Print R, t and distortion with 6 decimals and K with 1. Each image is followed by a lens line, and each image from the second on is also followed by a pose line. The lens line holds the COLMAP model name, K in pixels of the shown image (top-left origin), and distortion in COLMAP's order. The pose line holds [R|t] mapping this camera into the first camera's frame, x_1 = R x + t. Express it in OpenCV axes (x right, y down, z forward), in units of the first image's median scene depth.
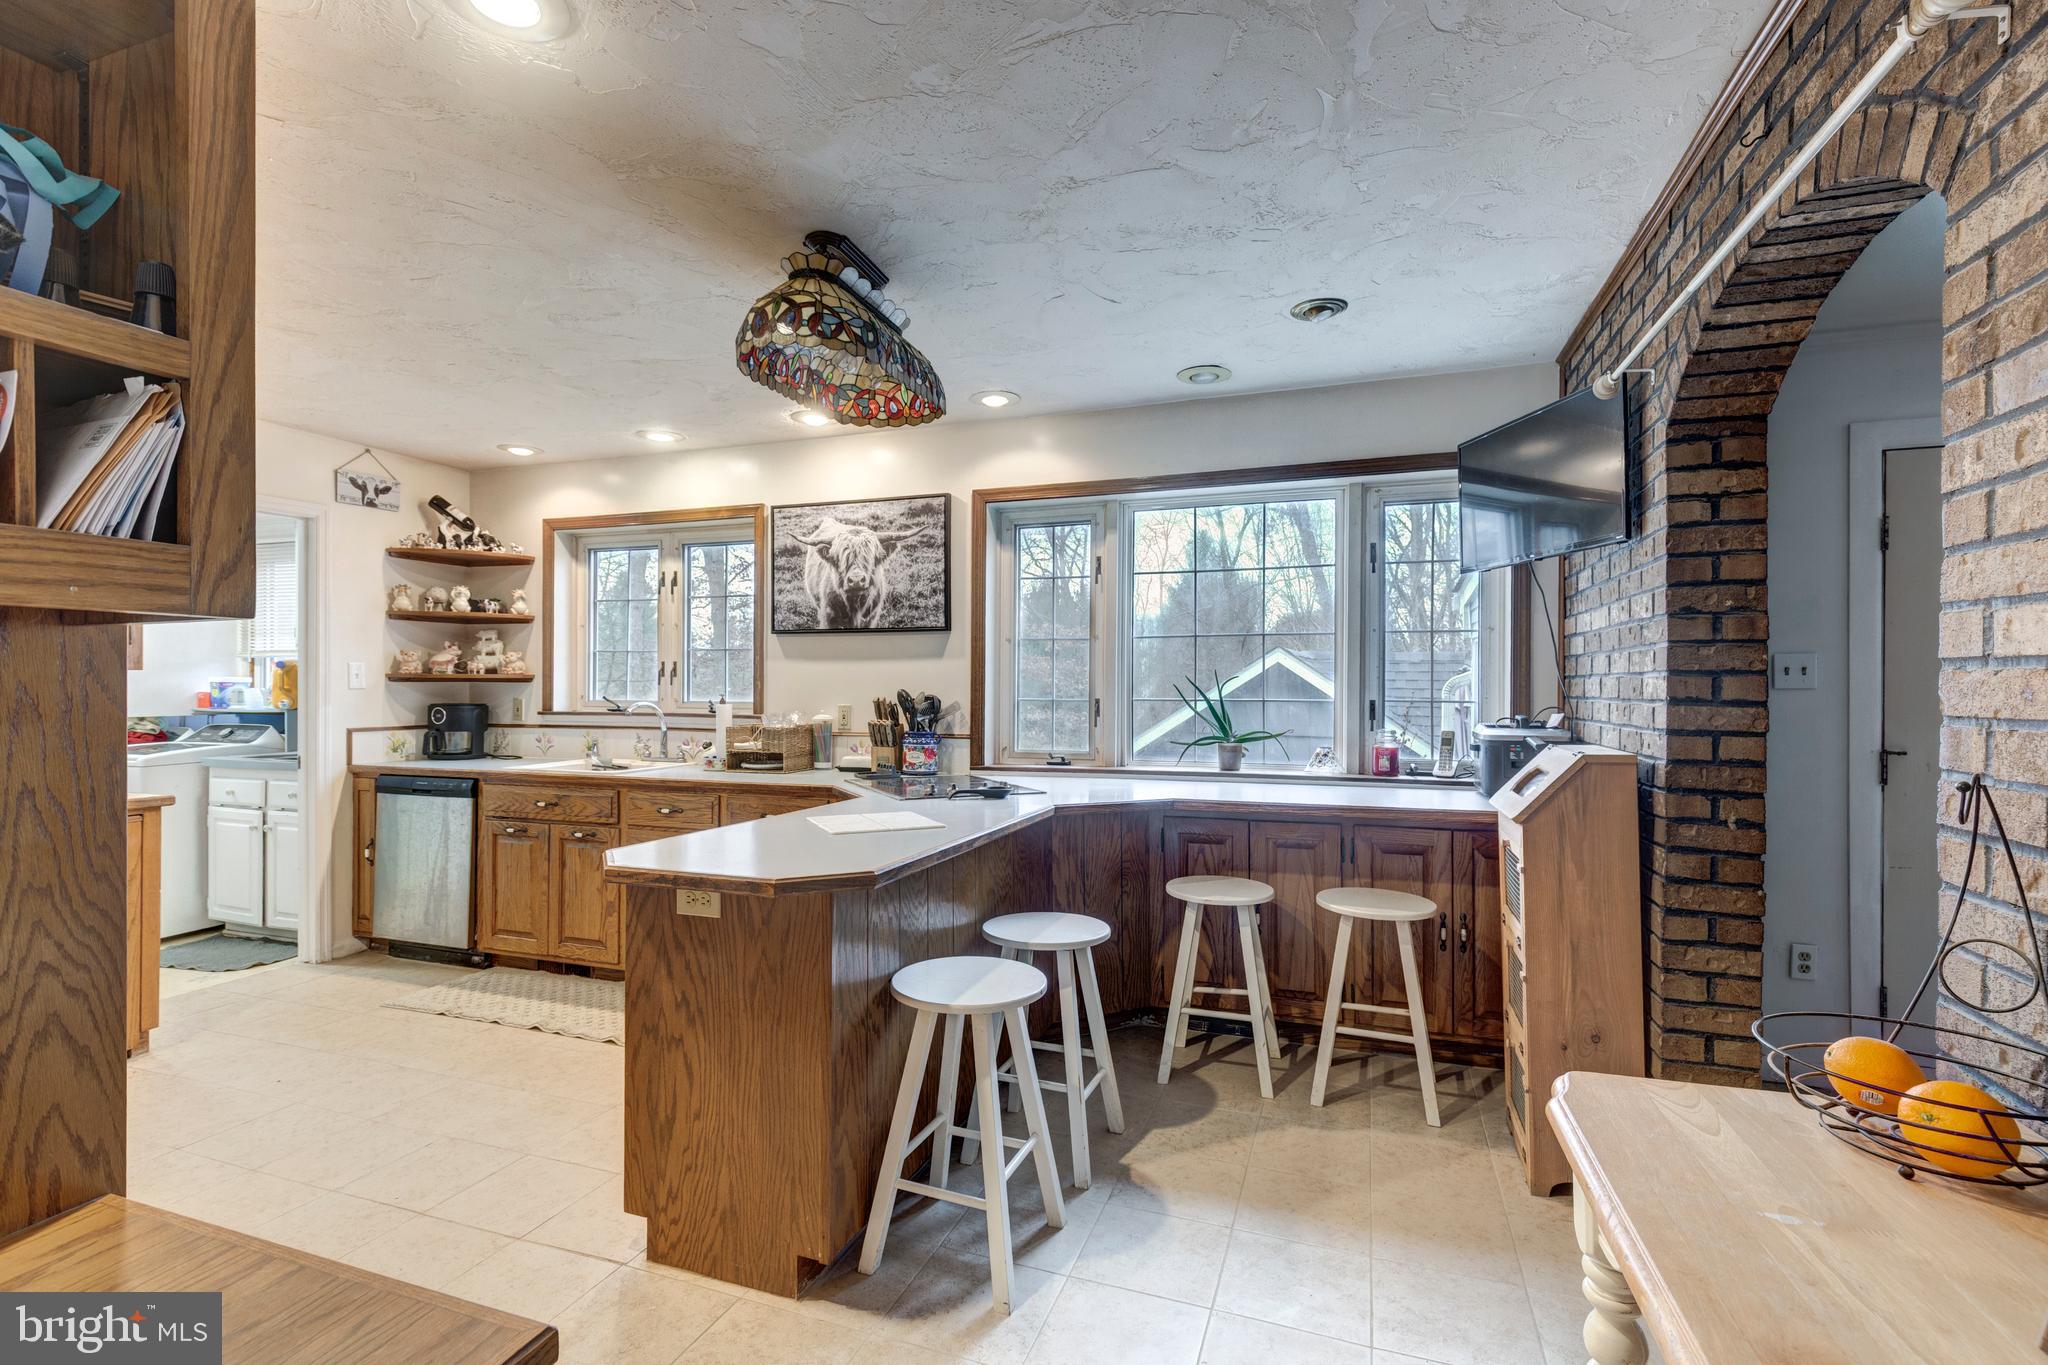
lens RADIAL K [[920.6, 0, 995.4], [0, 920.6, 687.4], [0, 0, 1]] dist [0.016282, -0.005141]
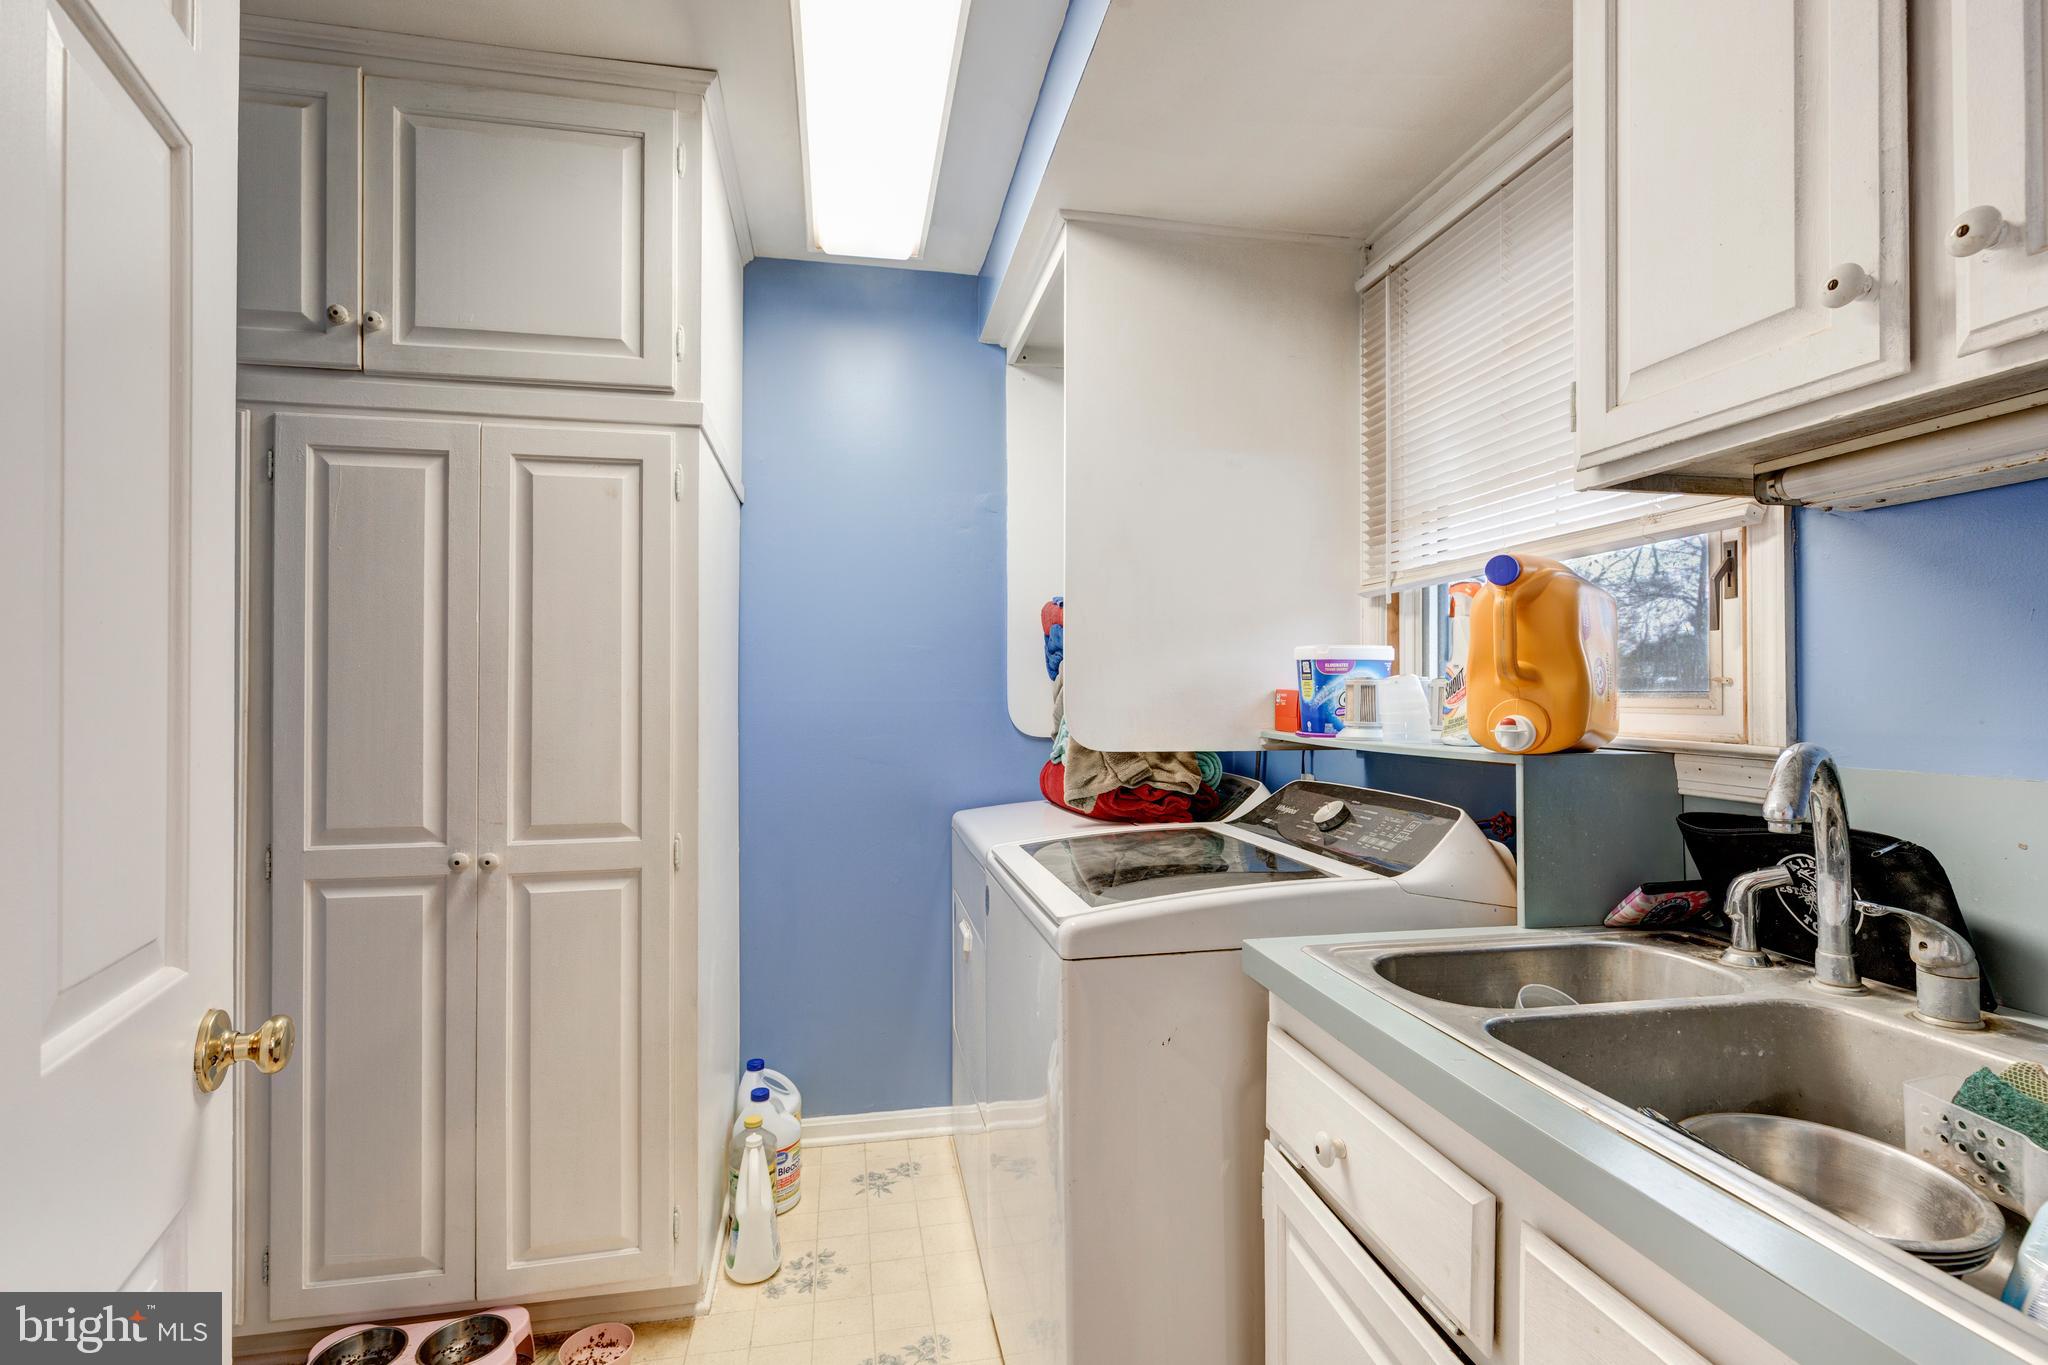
lens RADIAL K [[920.6, 0, 1028.5], [0, 920.6, 682.5], [0, 0, 1]] dist [0.016282, -0.005141]
pose [[0.513646, -0.017408, -0.857826, -0.786588], [0.002561, 0.999821, -0.018756, 0.011822], [0.857999, 0.007437, 0.513598, 0.964150]]
